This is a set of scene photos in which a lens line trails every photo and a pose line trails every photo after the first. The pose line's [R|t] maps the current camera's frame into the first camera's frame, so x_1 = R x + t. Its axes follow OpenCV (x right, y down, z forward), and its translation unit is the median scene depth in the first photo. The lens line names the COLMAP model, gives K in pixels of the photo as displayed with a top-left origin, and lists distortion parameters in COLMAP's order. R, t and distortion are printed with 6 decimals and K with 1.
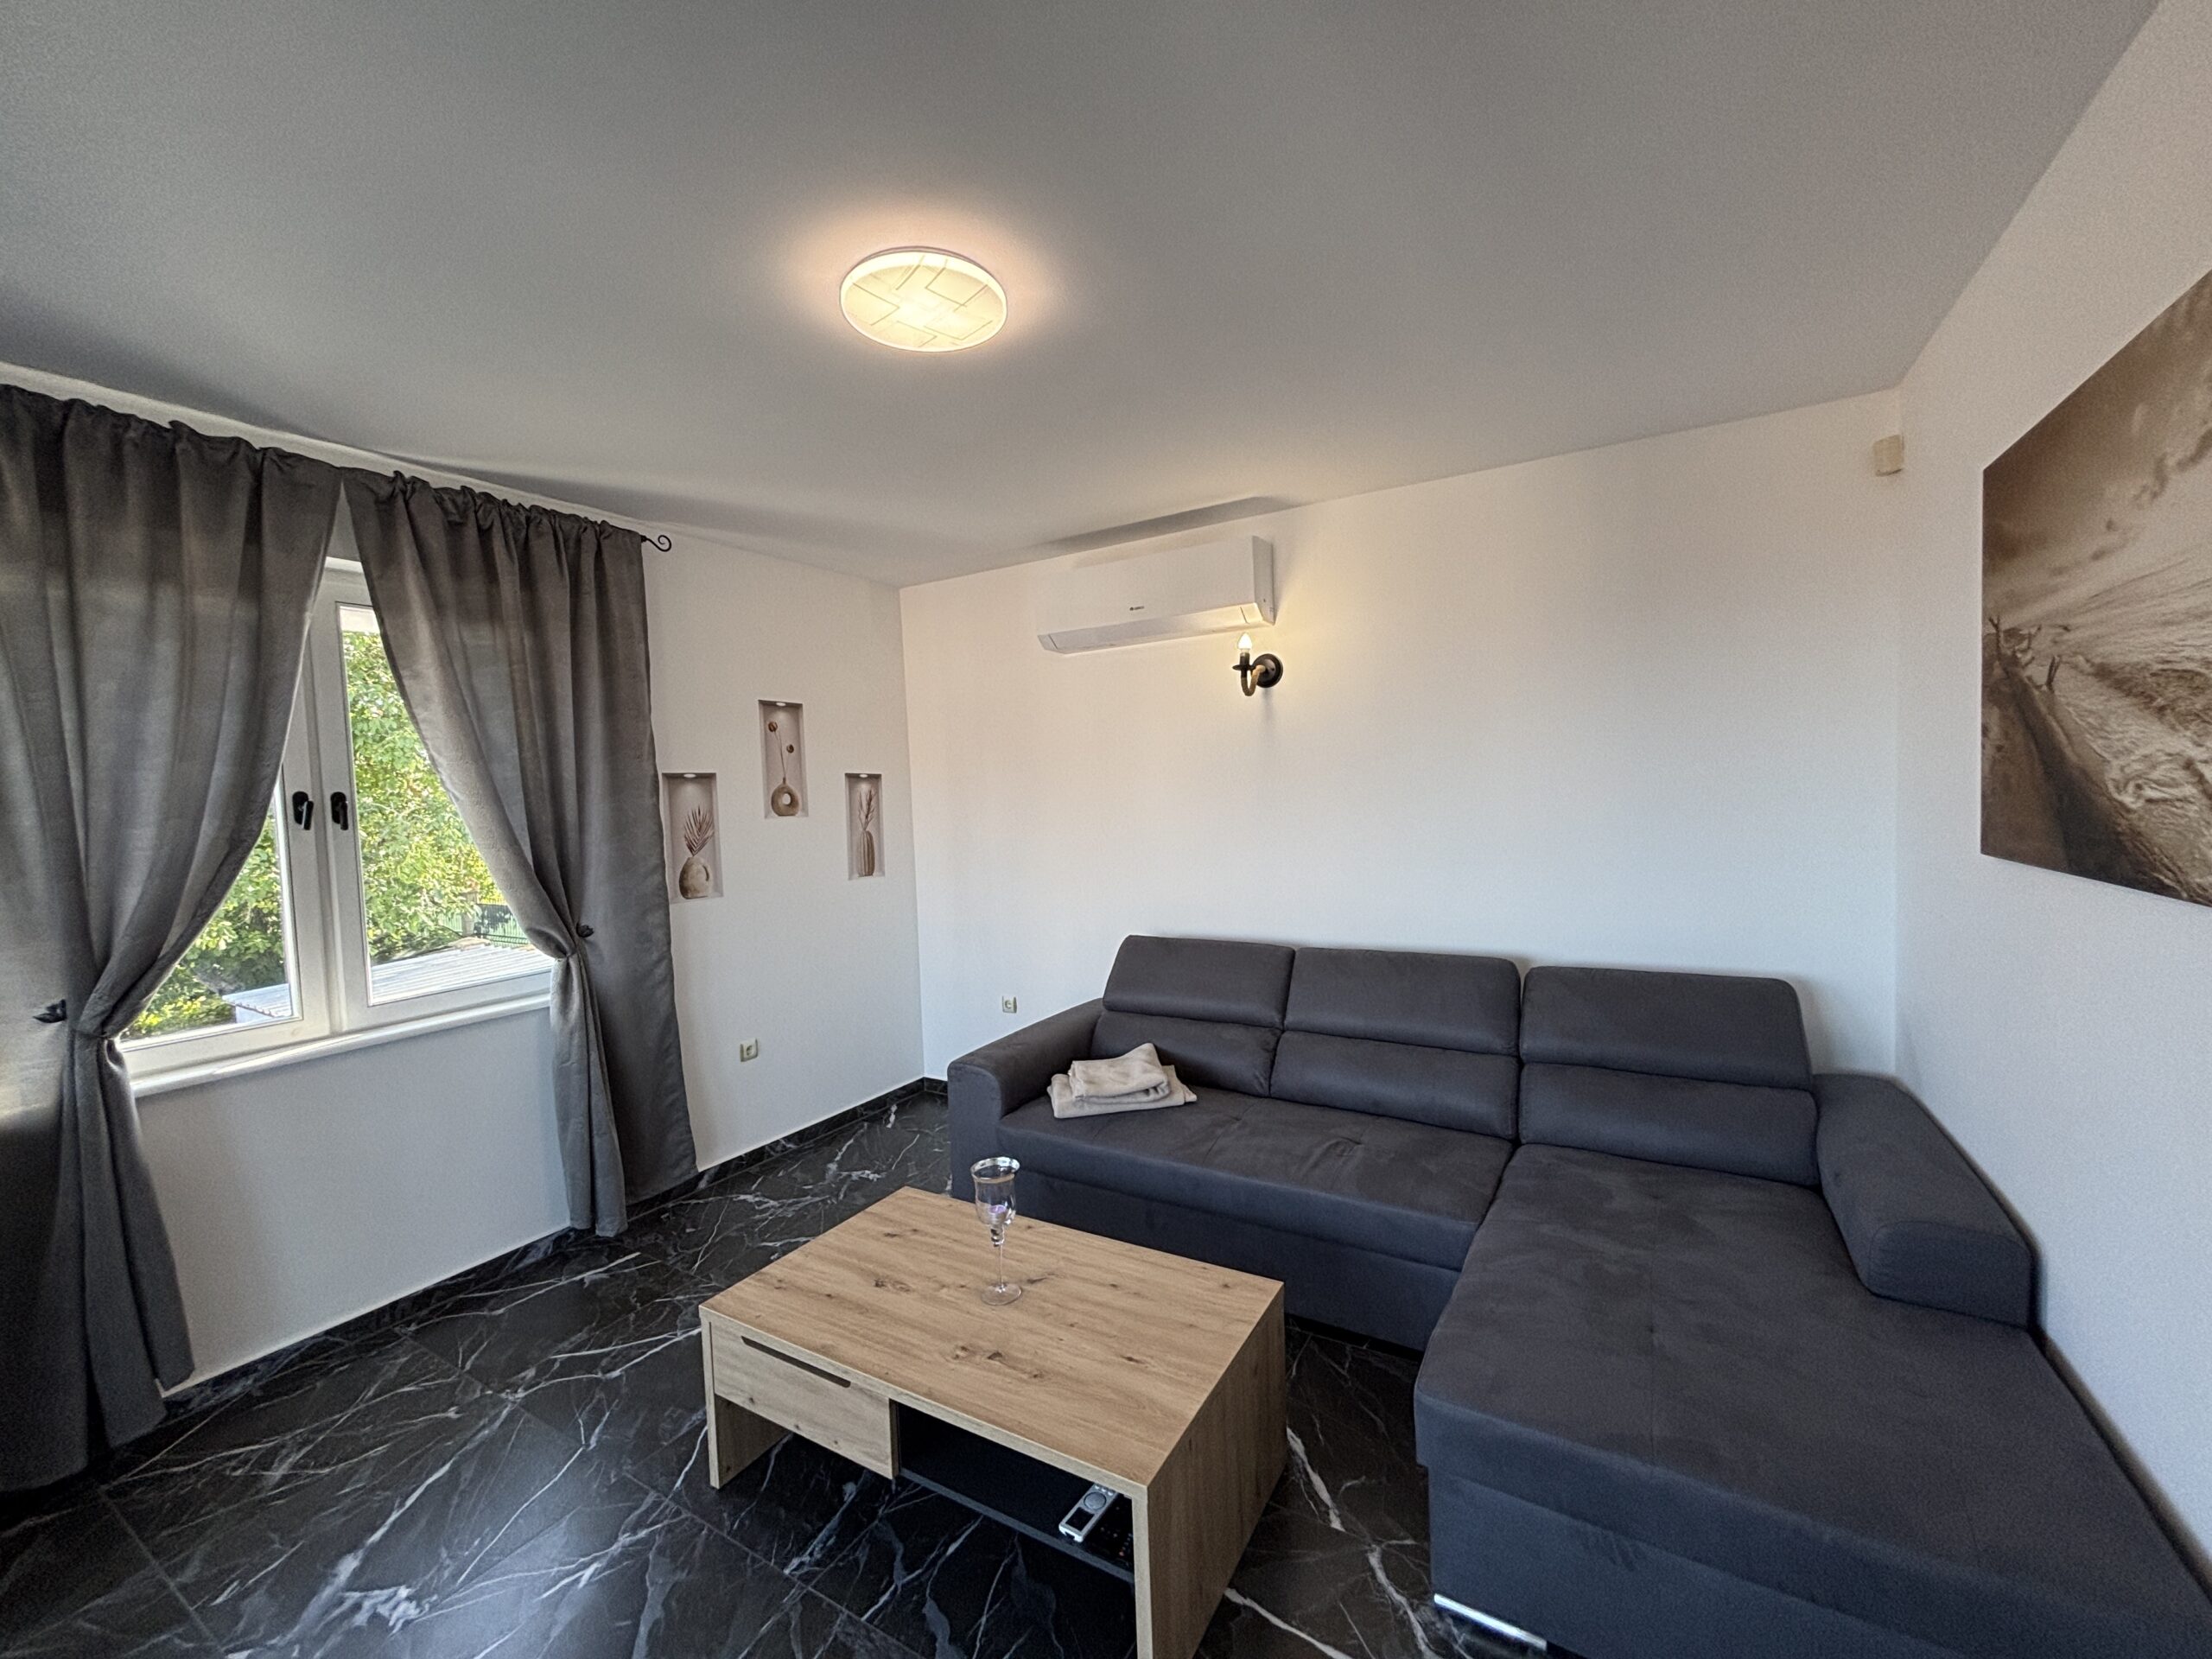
lens RADIAL K [[889.6, 0, 1109.3], [0, 889.6, 826.6], [0, 0, 1]] dist [-0.004829, 0.000004]
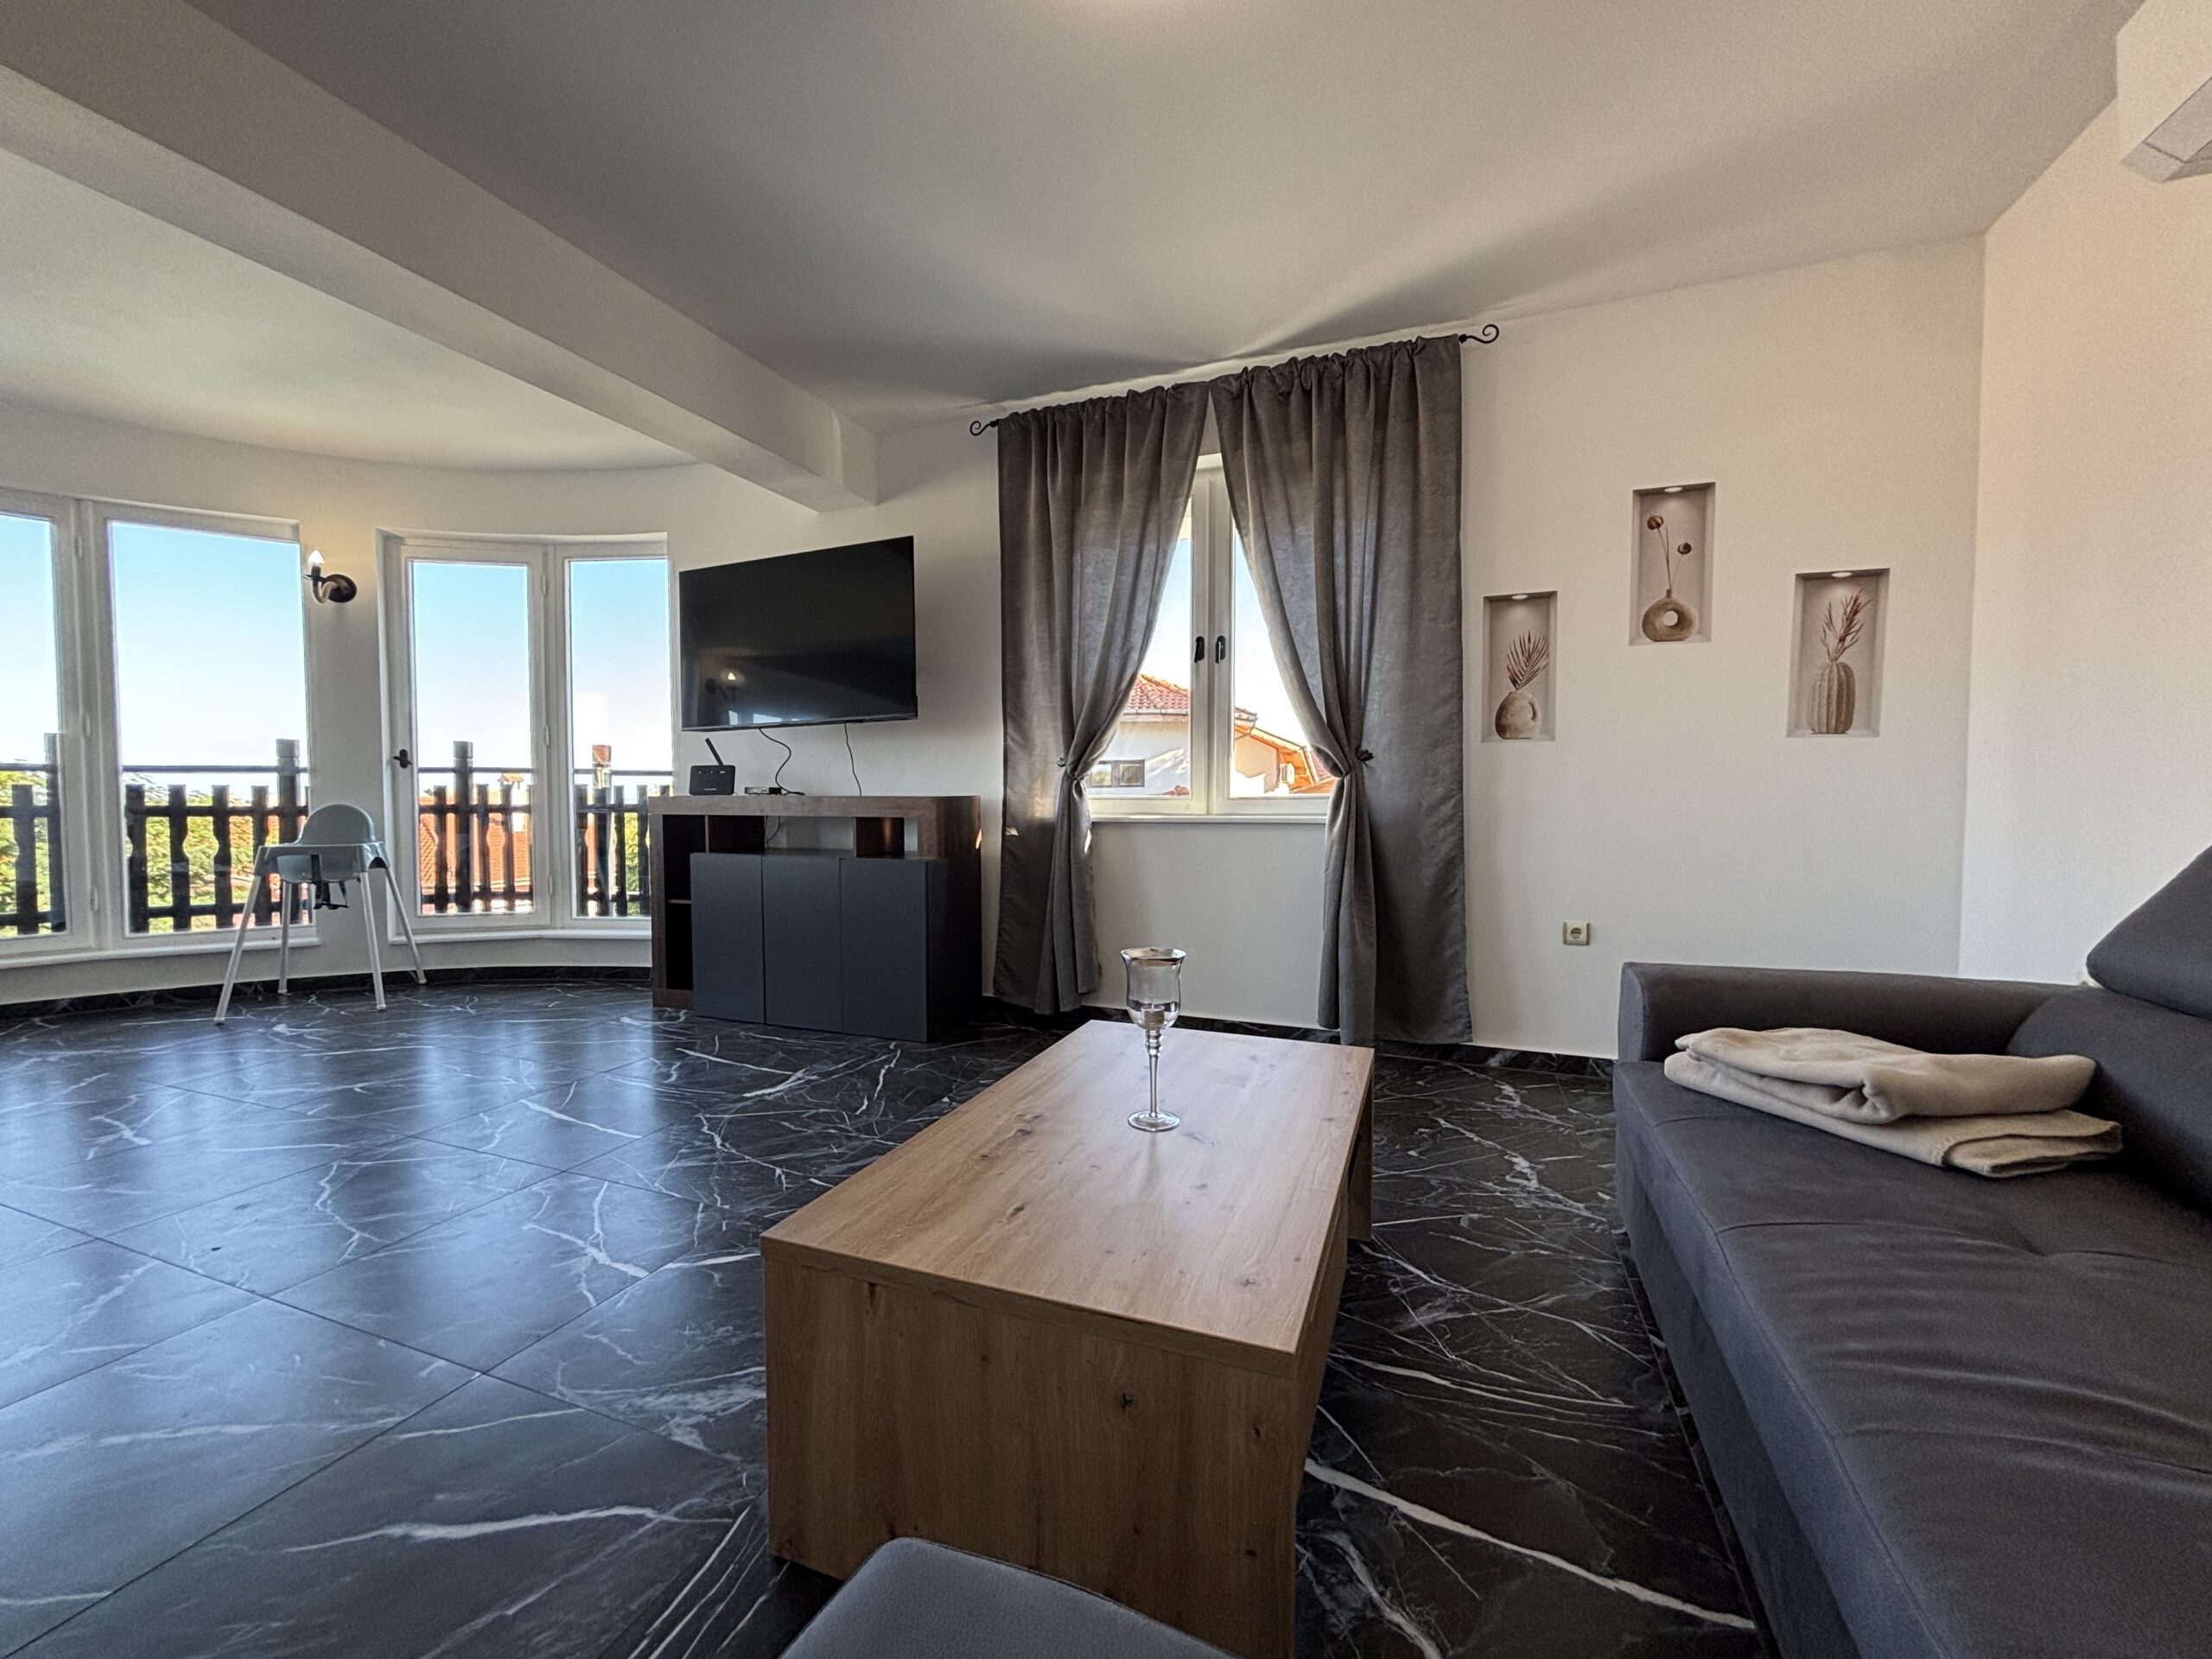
lens RADIAL K [[889.6, 0, 1105.4], [0, 889.6, 828.4], [0, 0, 1]] dist [-0.004829, 0.000004]
pose [[0.158967, 0.077054, -0.984272, 0.340550], [-0.048292, 0.996363, 0.070201, 0.127844], [0.986102, 0.036373, 0.162110, 0.470297]]
